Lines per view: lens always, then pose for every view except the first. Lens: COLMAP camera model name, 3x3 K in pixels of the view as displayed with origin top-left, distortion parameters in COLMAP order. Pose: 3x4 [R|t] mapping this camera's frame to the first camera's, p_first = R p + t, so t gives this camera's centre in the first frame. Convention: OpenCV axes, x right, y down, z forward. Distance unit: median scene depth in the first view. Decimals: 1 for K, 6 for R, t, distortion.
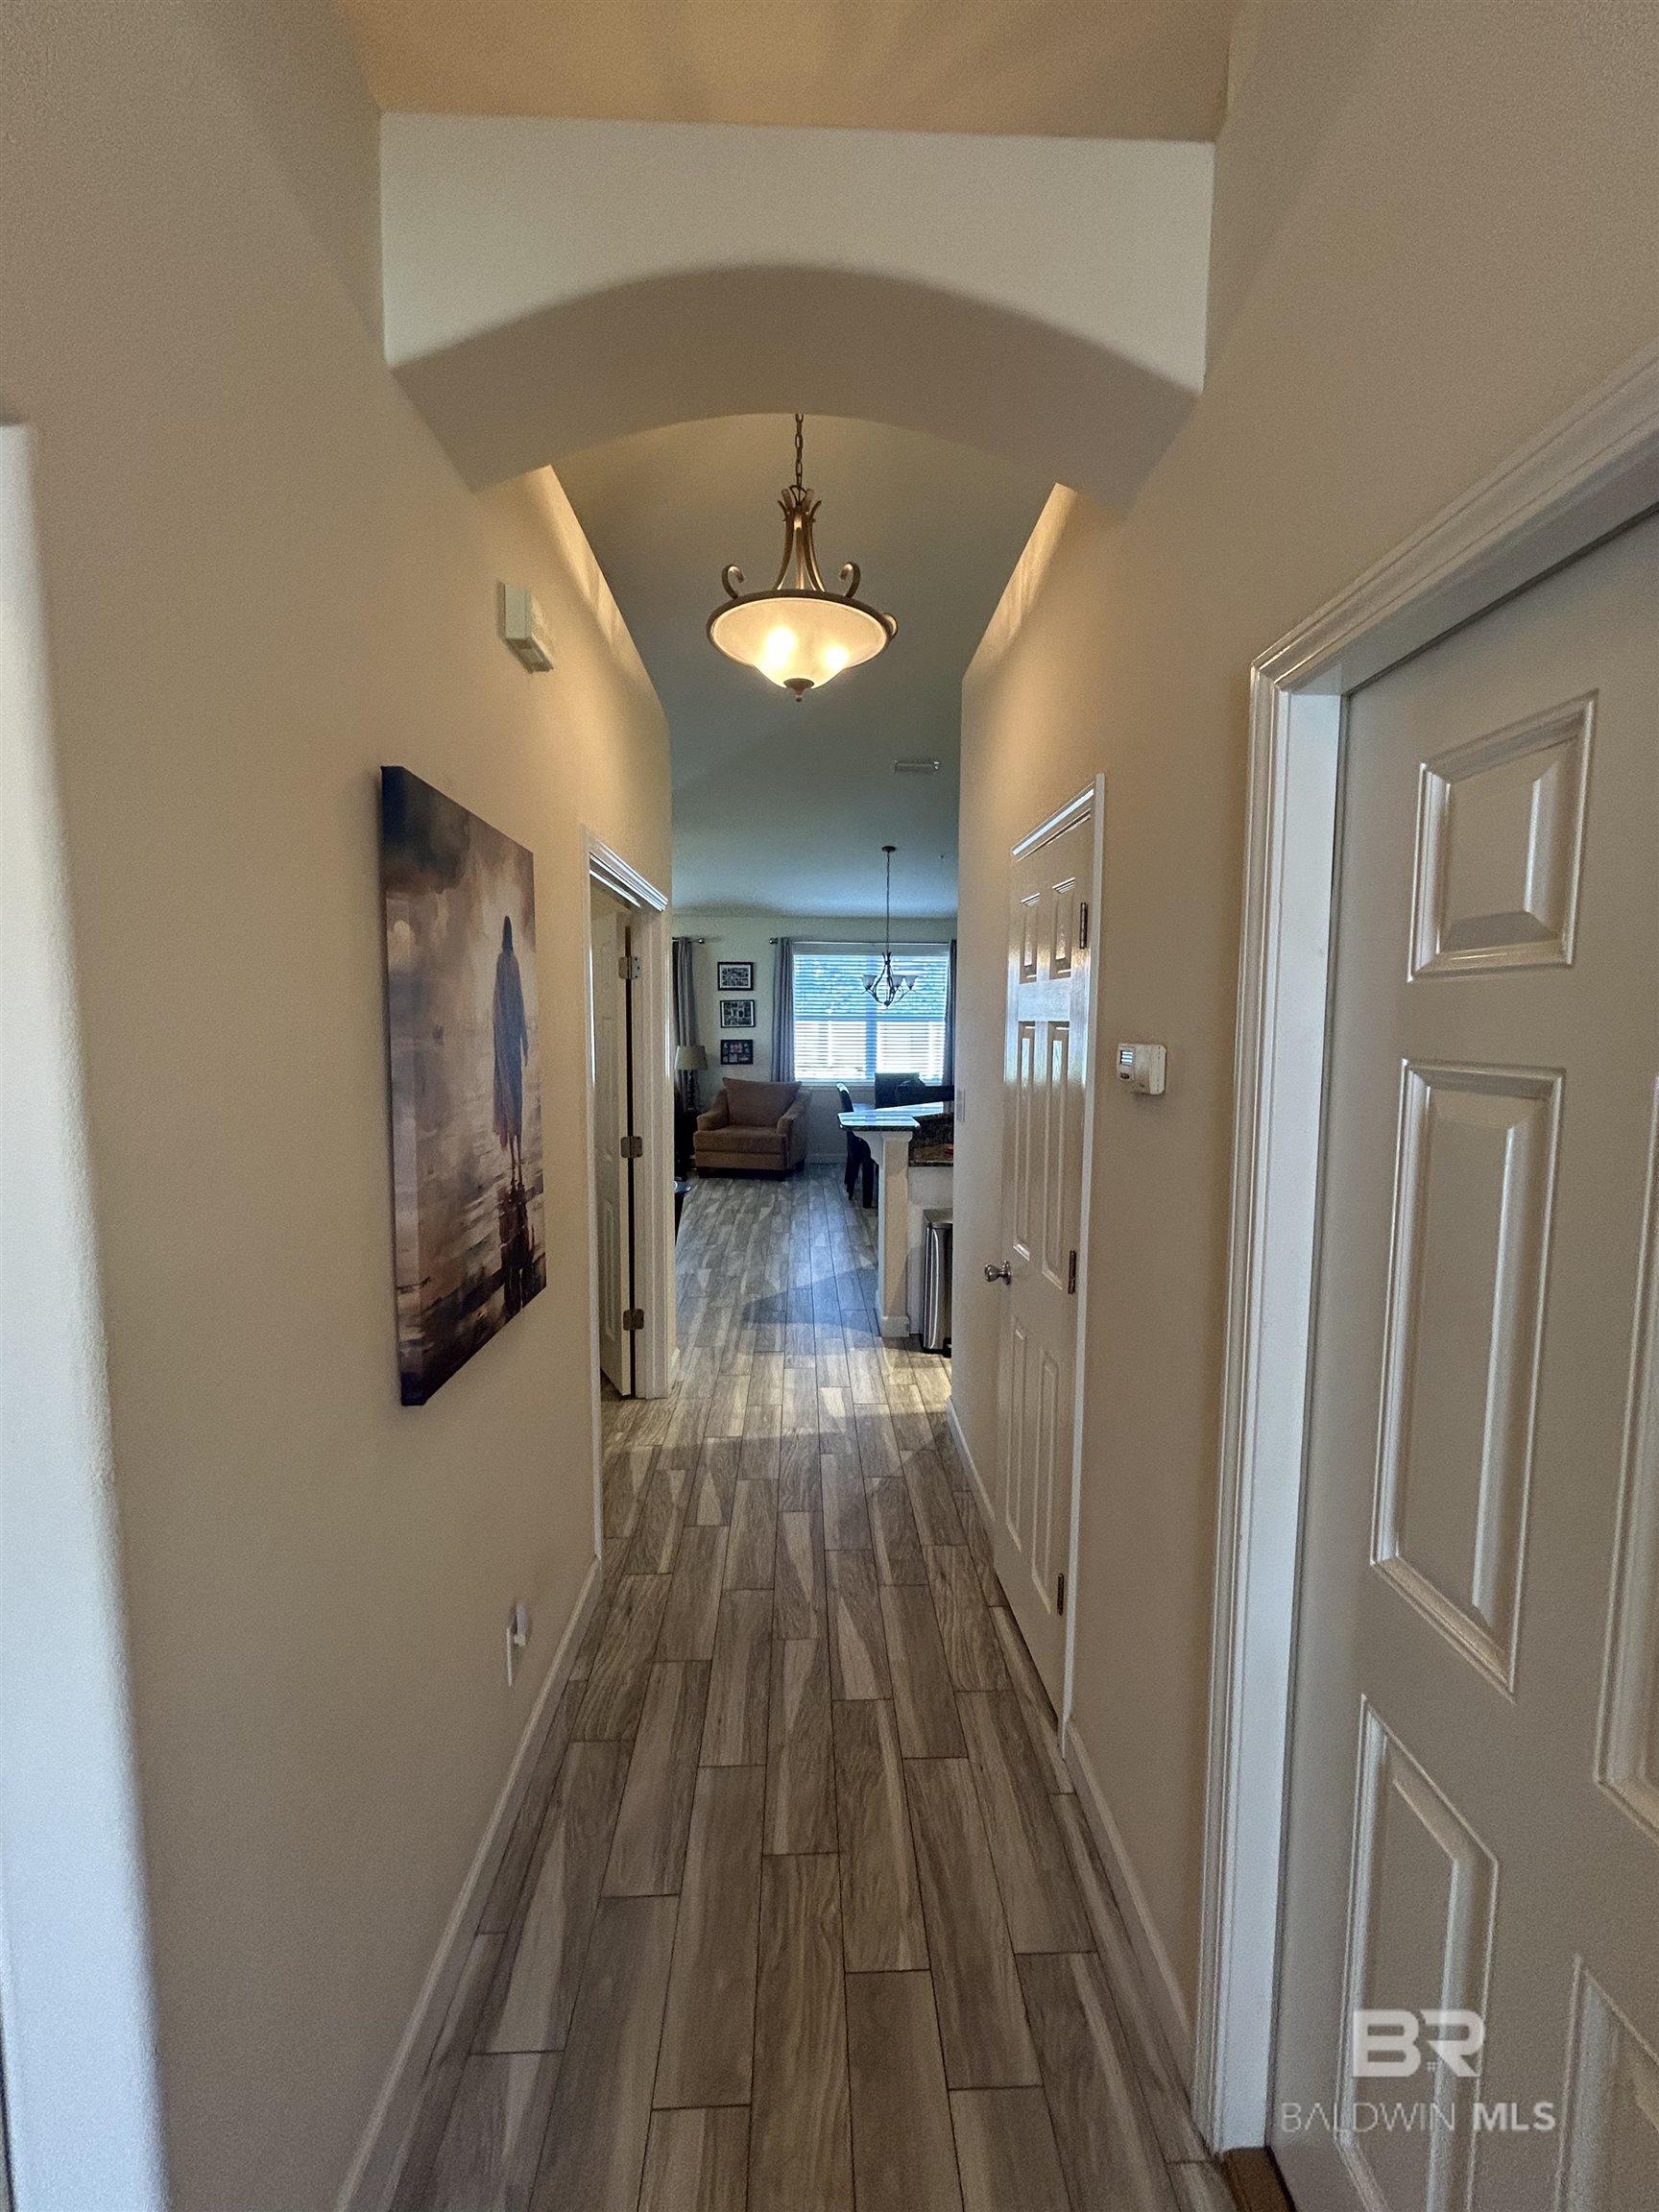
lens RADIAL K [[891.5, 0, 829.1], [0, 891.5, 1102.3], [0, 0, 1]] dist [-0.001322, 0.000384]
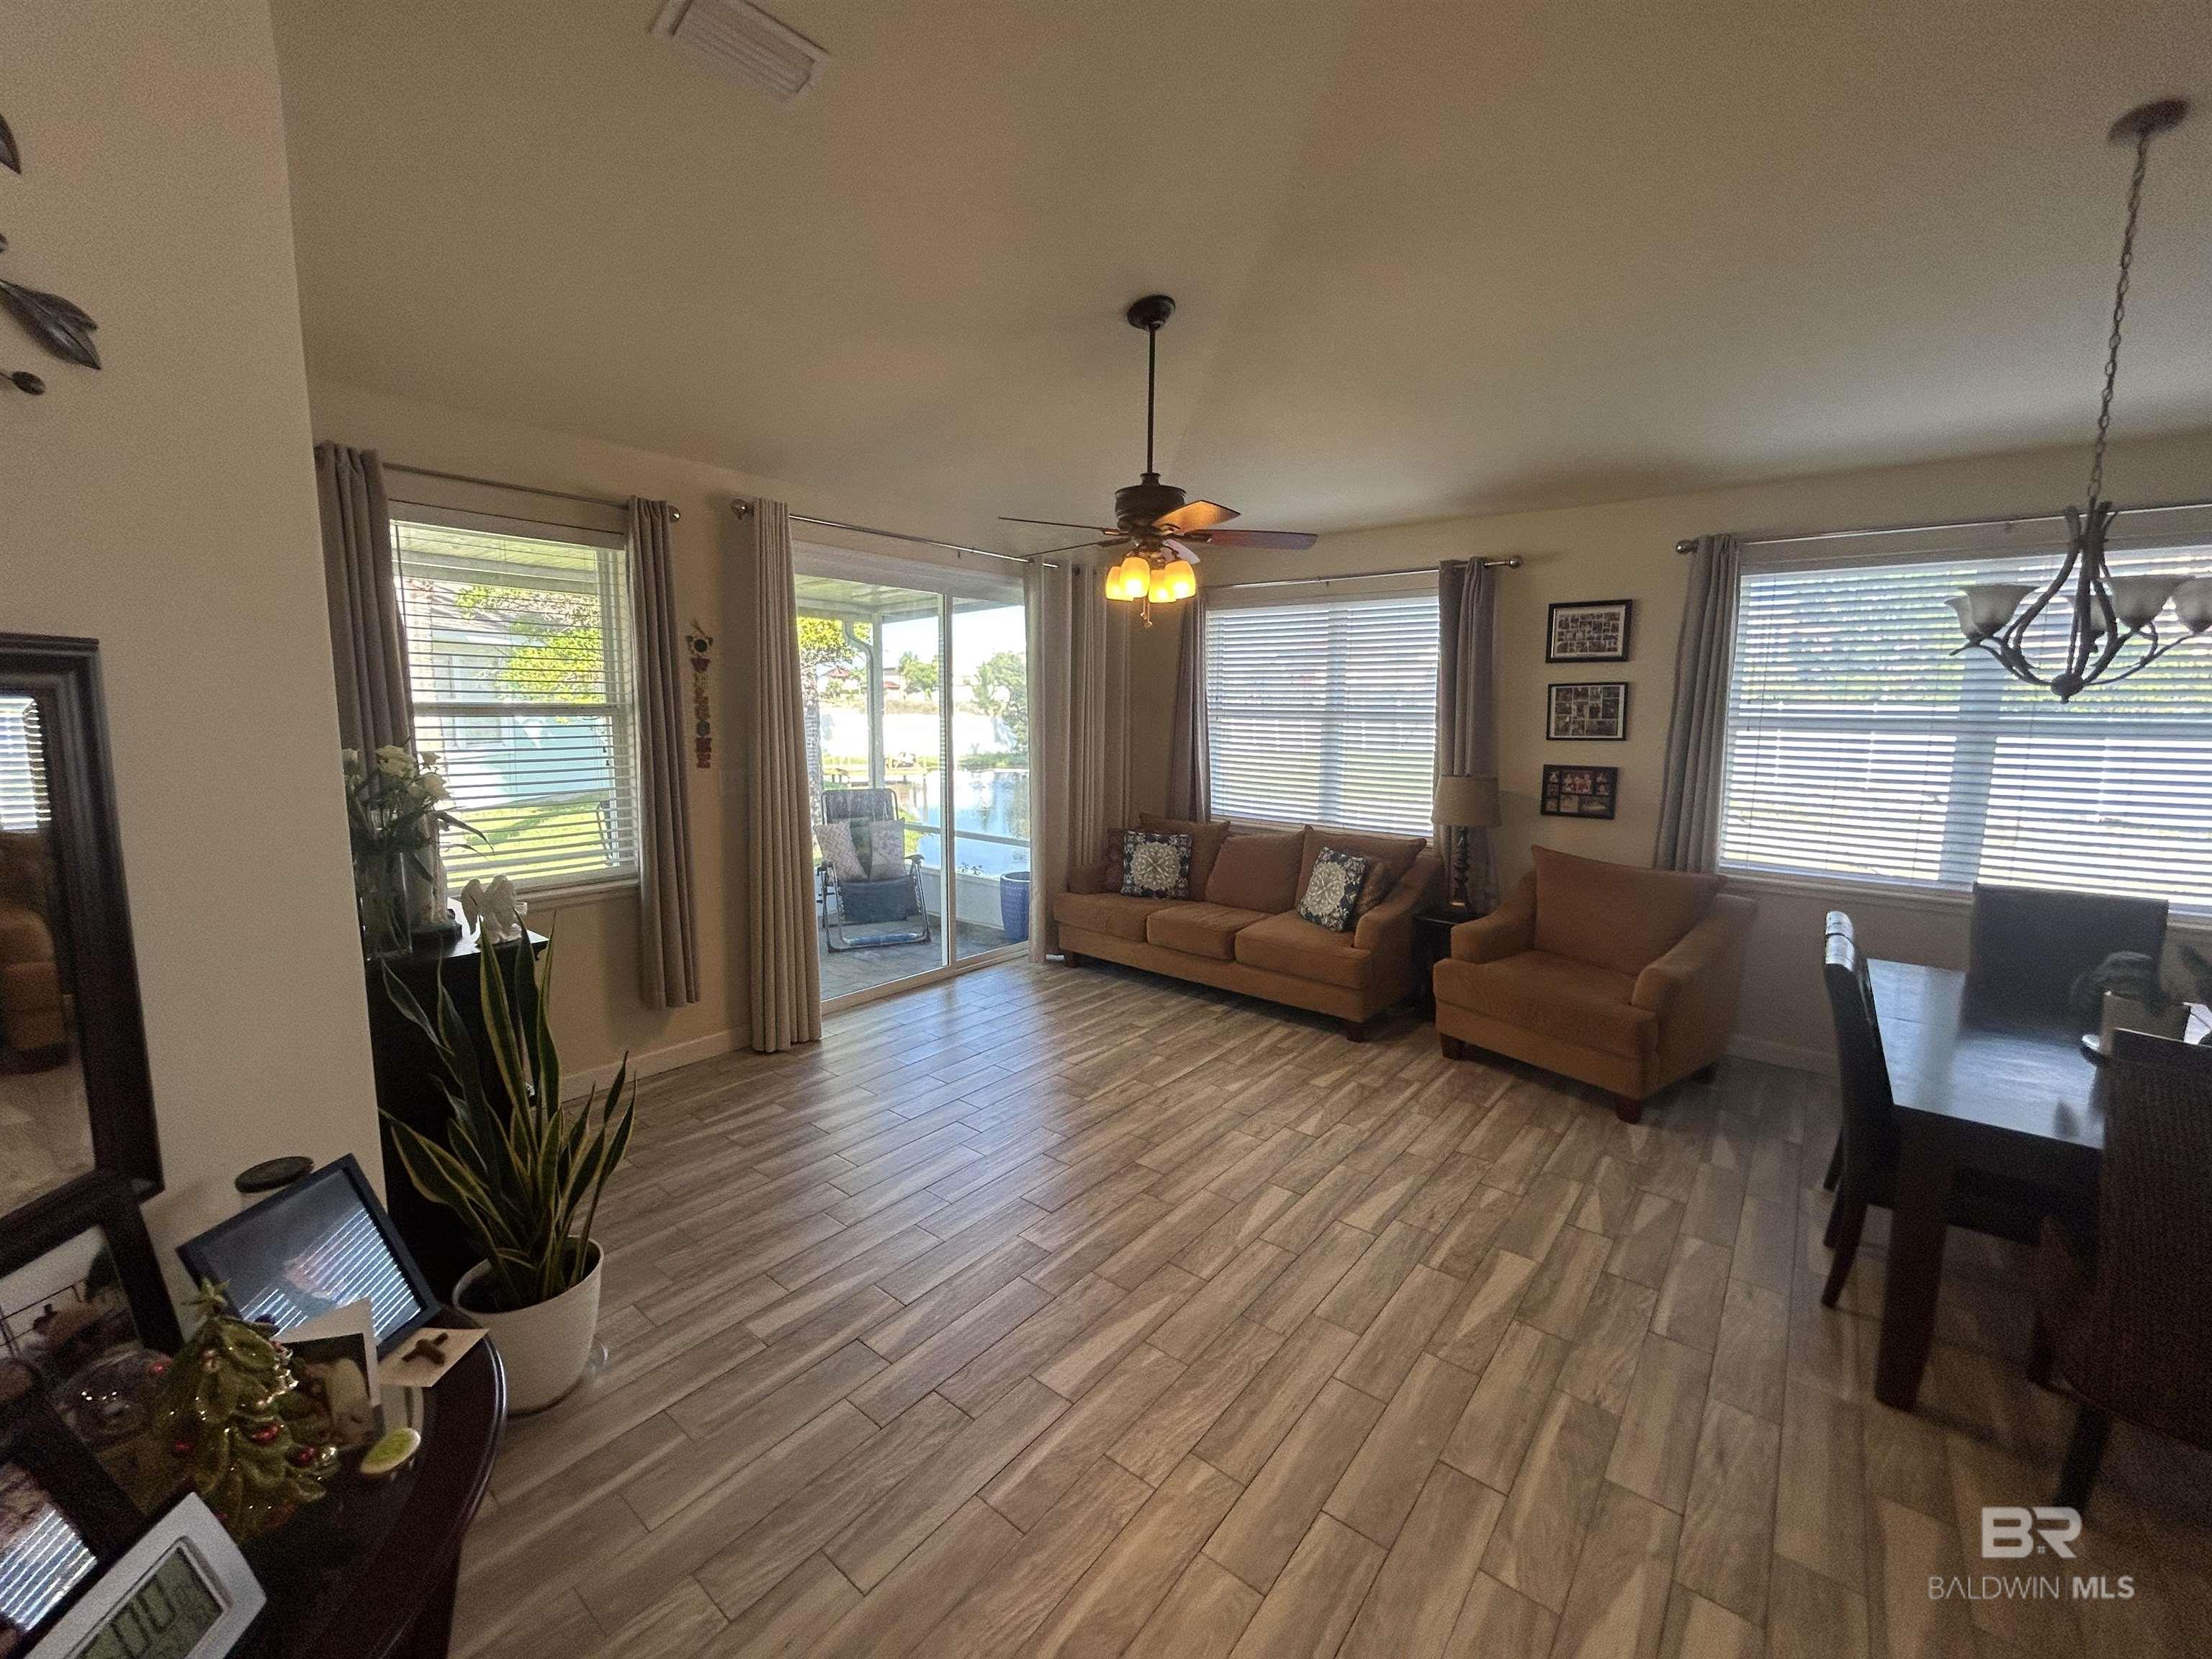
lens RADIAL K [[891.5, 0, 1097.1], [0, 891.5, 814.1], [0, 0, 1]] dist [-0.001322, 0.000384]
pose [[0.749287, 0.084060, -0.656889, 0.019633], [-0.067535, 0.996439, 0.050476, -0.055898], [0.658793, 0.006542, 0.752296, 0.512520]]
